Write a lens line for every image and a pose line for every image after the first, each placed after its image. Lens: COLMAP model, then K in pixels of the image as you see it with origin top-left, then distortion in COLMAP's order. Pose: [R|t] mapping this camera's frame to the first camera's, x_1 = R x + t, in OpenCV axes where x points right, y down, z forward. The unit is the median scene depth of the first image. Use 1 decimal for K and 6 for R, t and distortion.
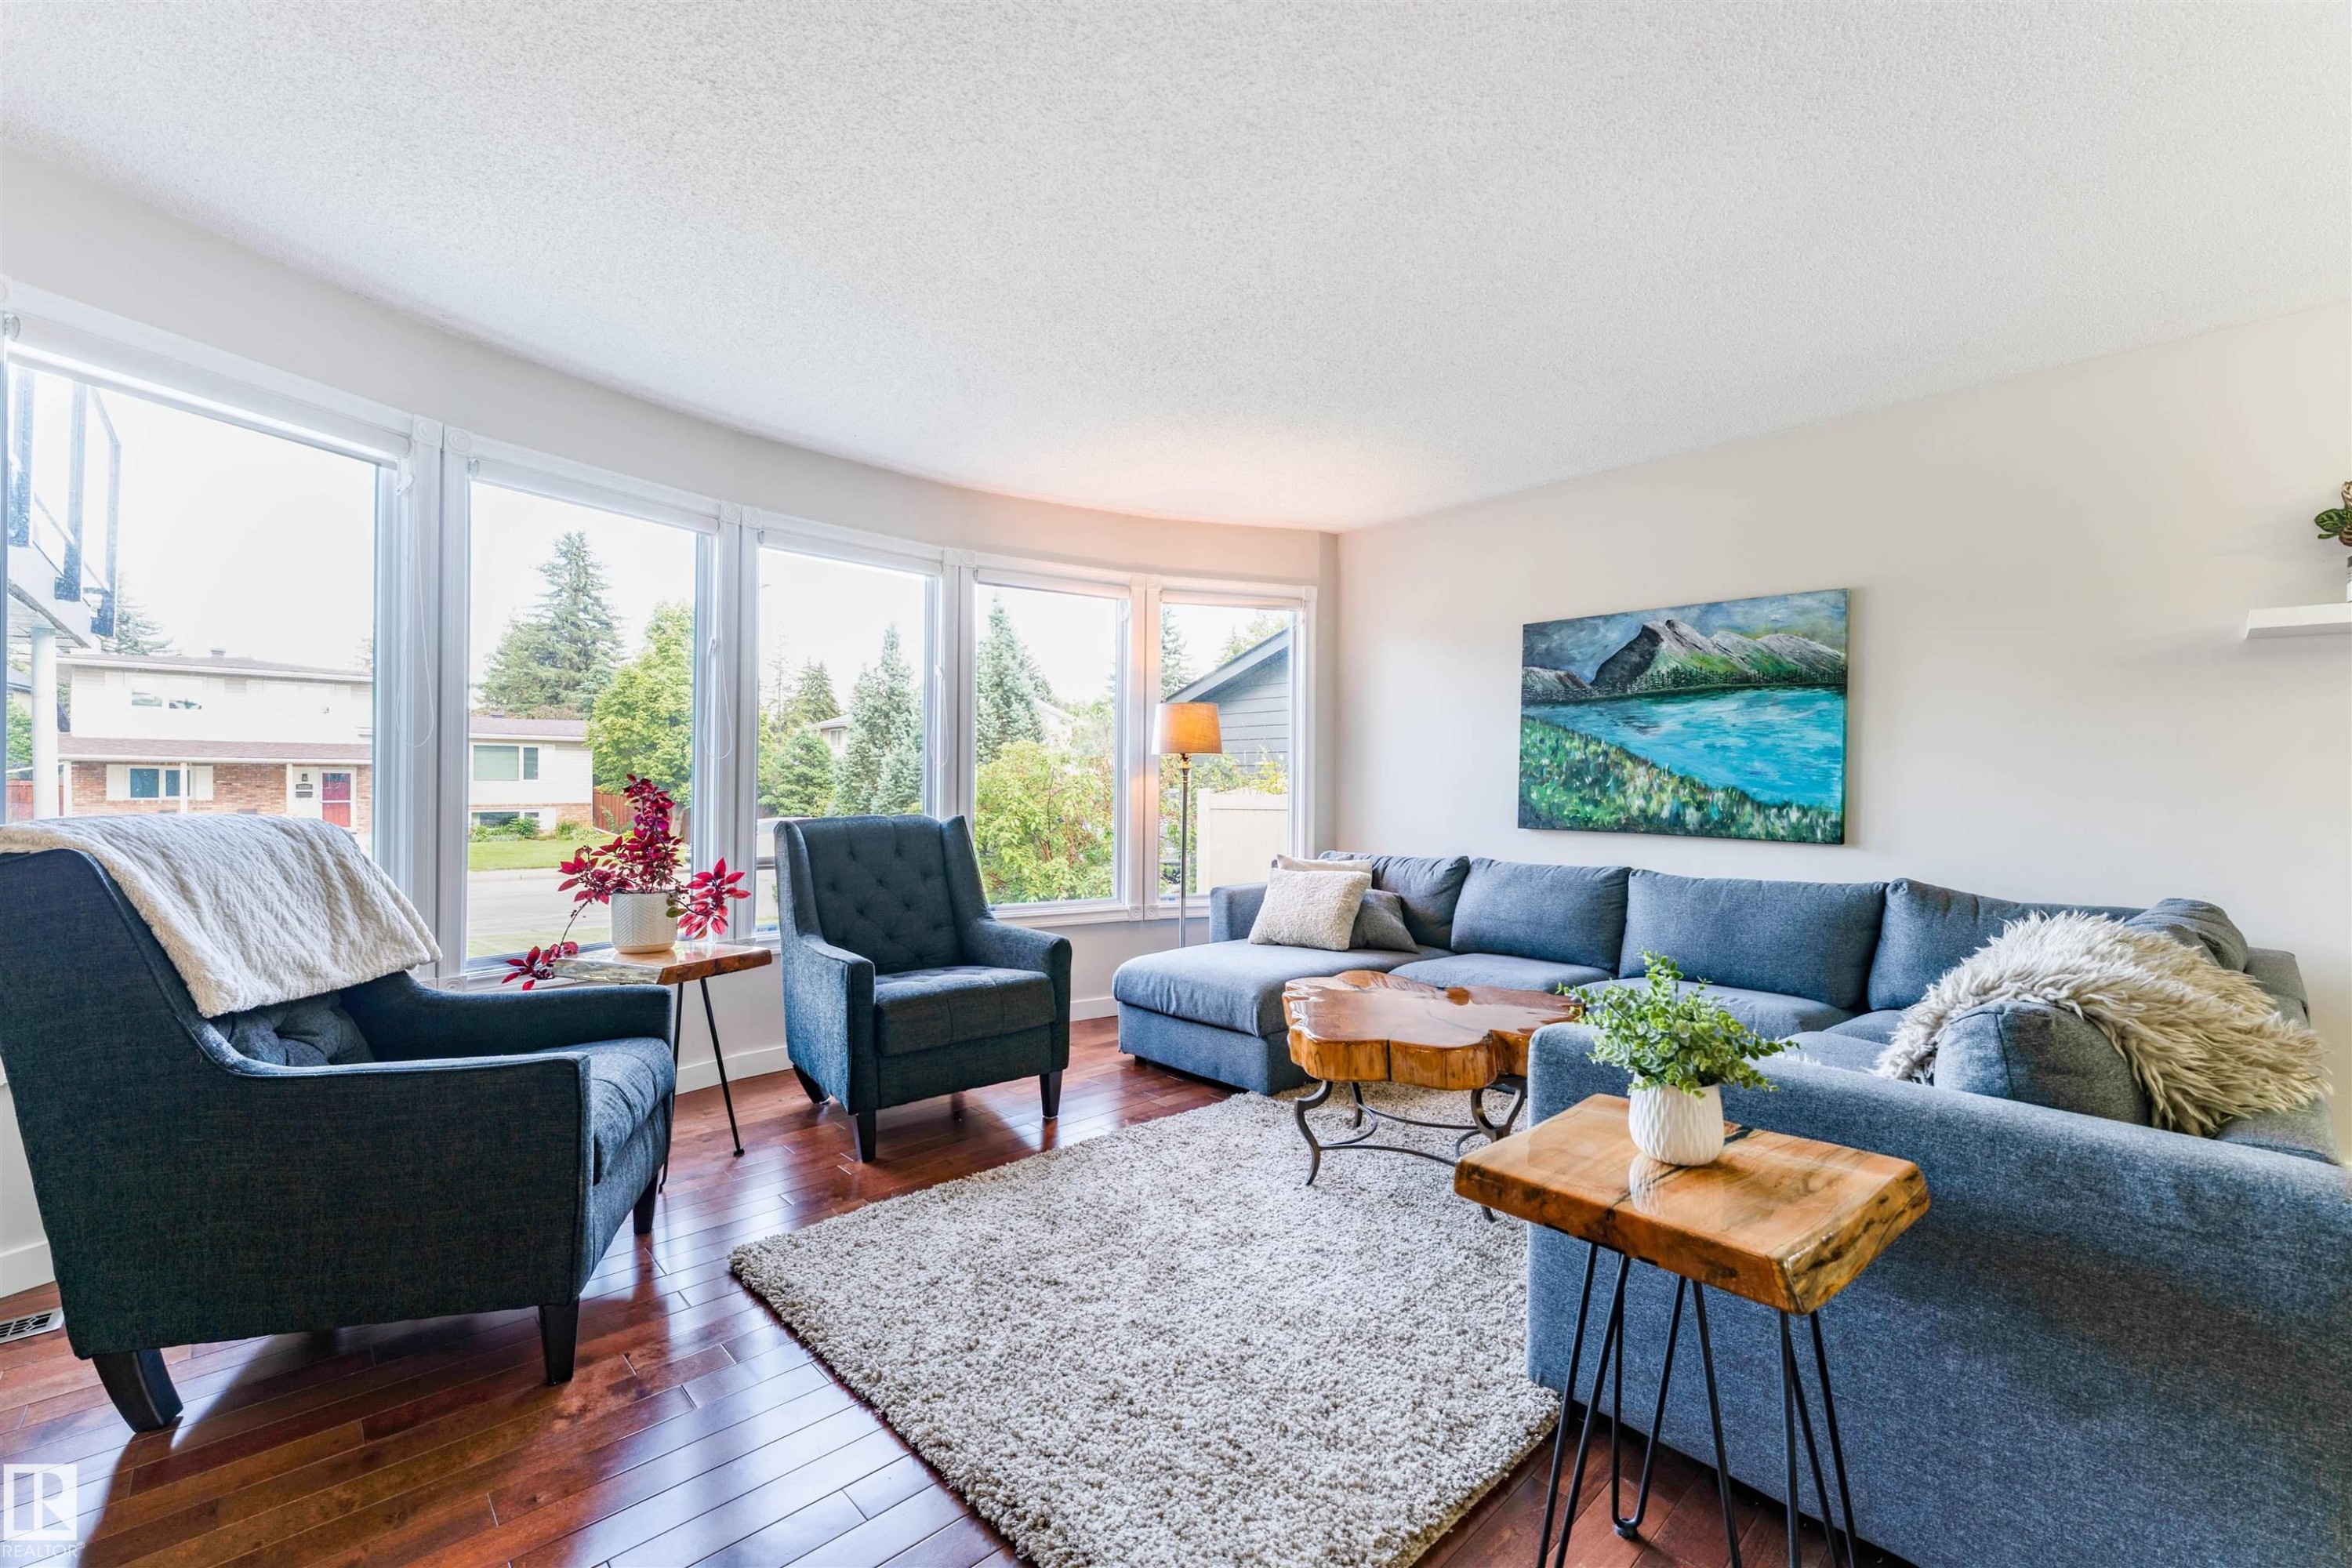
lens RADIAL K [[983.7, 0, 1121.8], [0, 983.7, 801.6], [0, 0, 1]] dist [-0.000705, -0.000814]
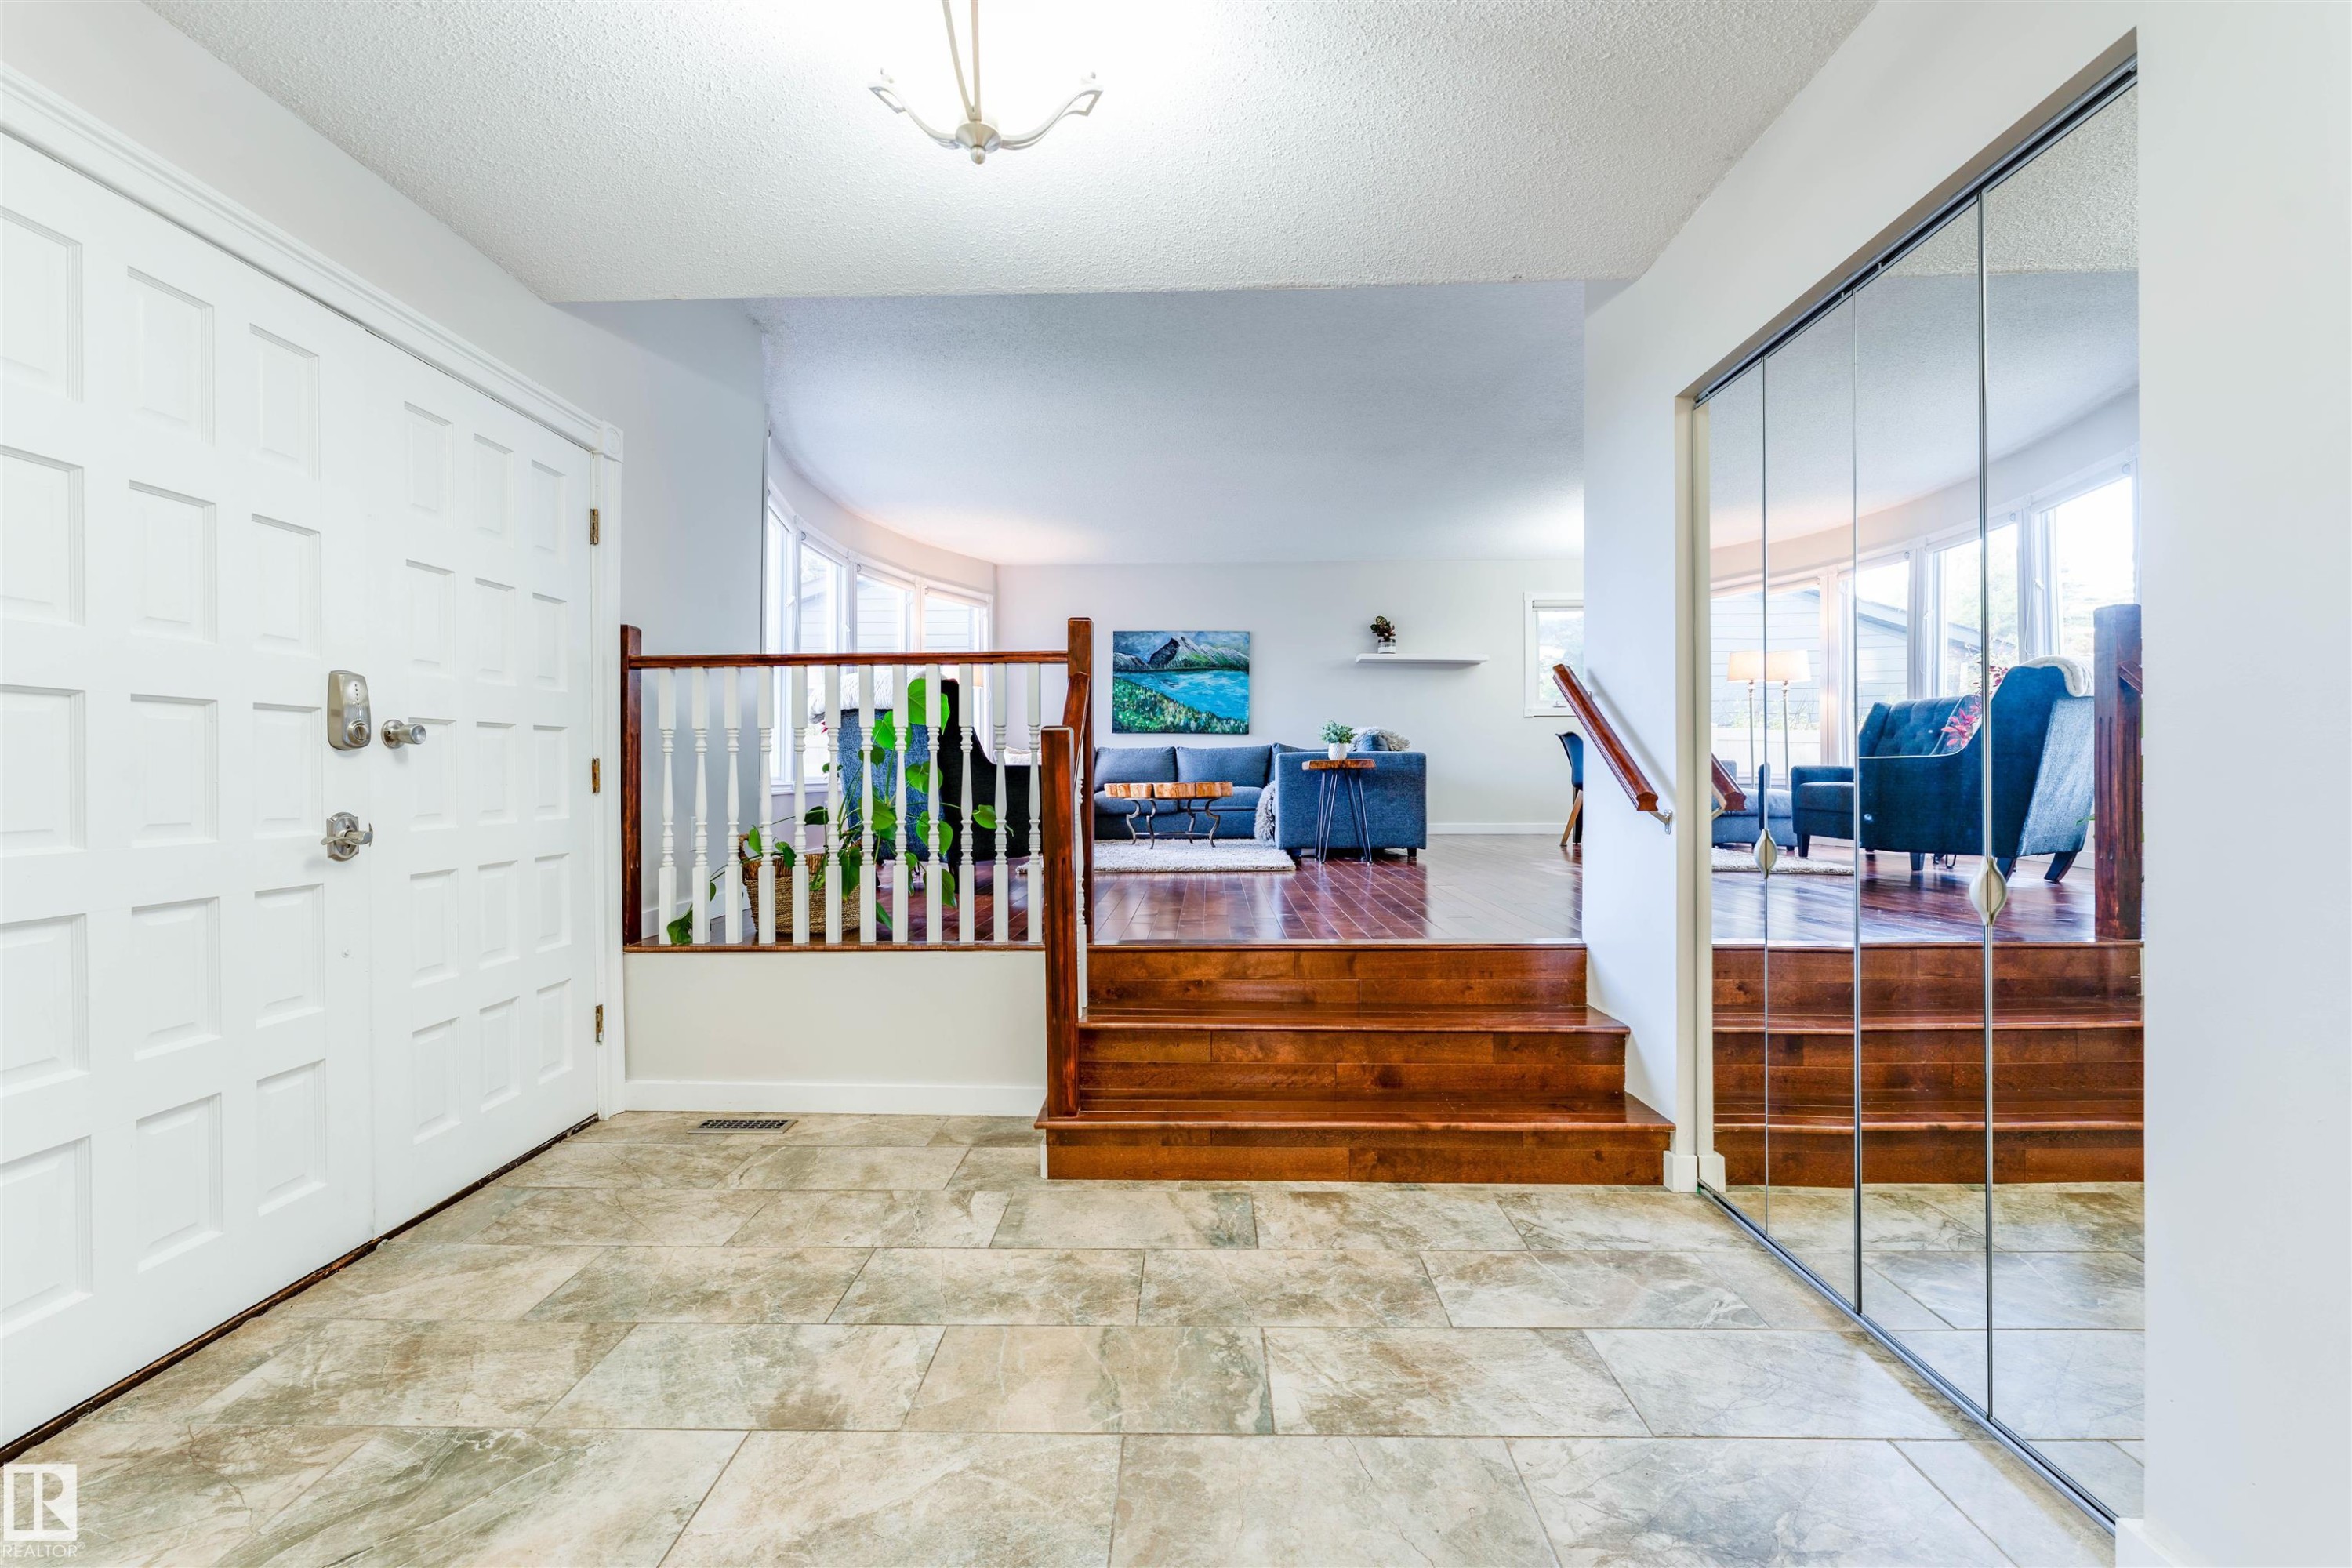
lens RADIAL K [[983.7, 0, 1173.8], [0, 983.7, 777.3], [0, 0, 1]] dist [-0.000705, -0.000814]
pose [[0.702621, -0.012031, 0.711462, -1.038800], [0.015815, 0.999874, 0.001289, 0.129441], [-0.711388, 0.010346, 0.702723, -0.544376]]
